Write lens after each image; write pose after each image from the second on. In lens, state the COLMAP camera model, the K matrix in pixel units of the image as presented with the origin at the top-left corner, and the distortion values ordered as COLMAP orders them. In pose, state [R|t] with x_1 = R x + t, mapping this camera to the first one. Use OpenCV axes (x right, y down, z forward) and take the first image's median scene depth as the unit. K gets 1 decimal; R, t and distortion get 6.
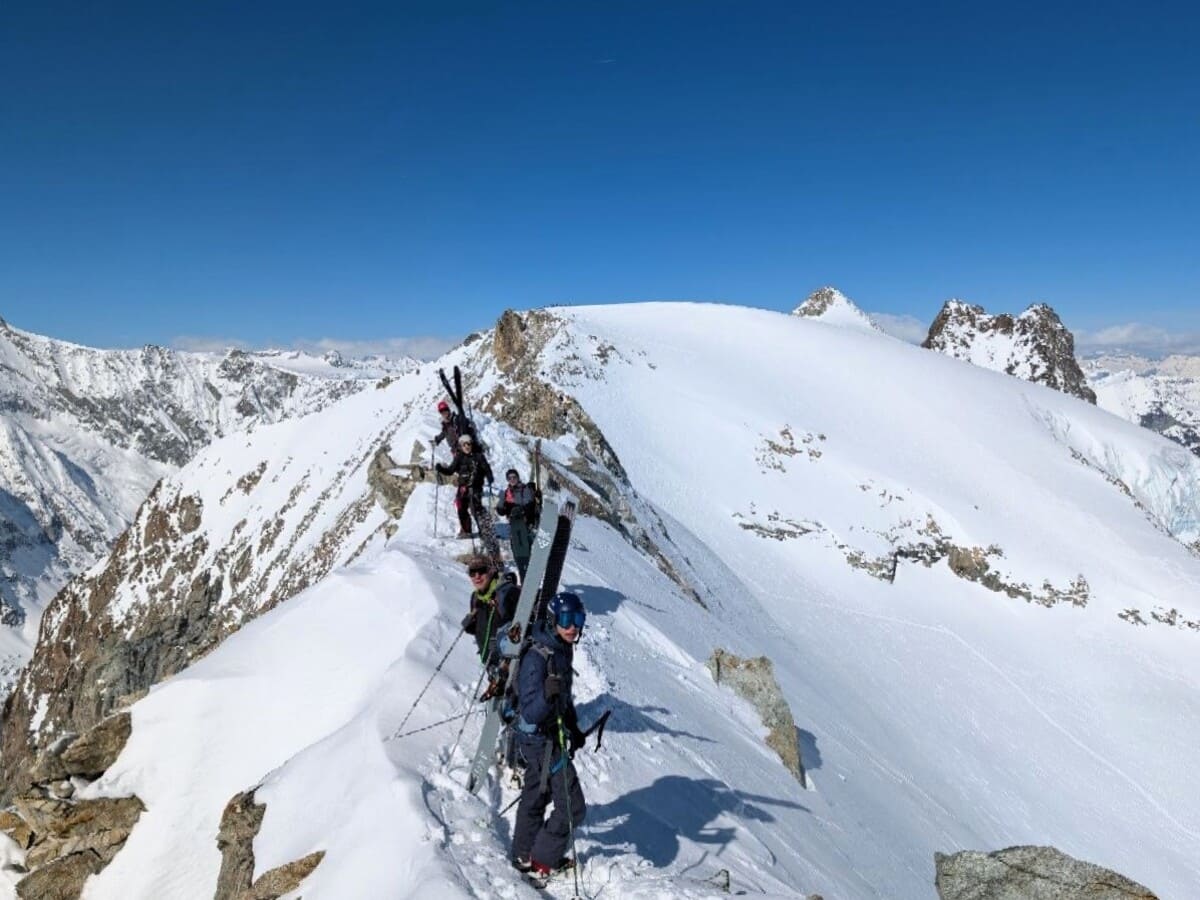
lens RADIAL K [[874.7, 0, 609.3], [0, 874.7, 444.5], [0, 0, 1]] dist [0.005941, 0.001857]
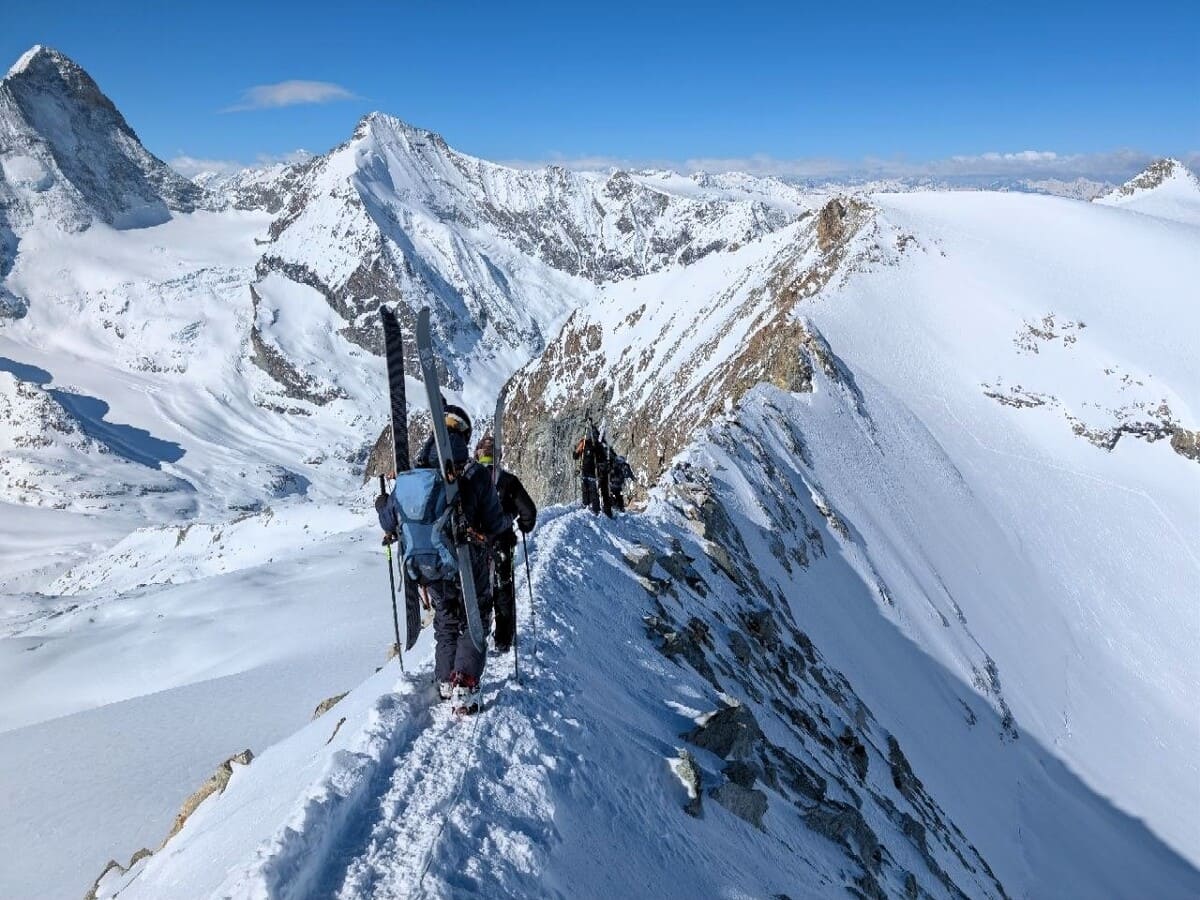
lens RADIAL K [[874.7, 0, 609.3], [0, 874.7, 444.5], [0, 0, 1]] dist [0.005941, 0.001857]
pose [[0.919084, 0.132699, -0.371047, 0.094618], [-0.047625, 0.972098, 0.229688, -0.077392], [0.391174, -0.193431, 0.899760, -0.299646]]
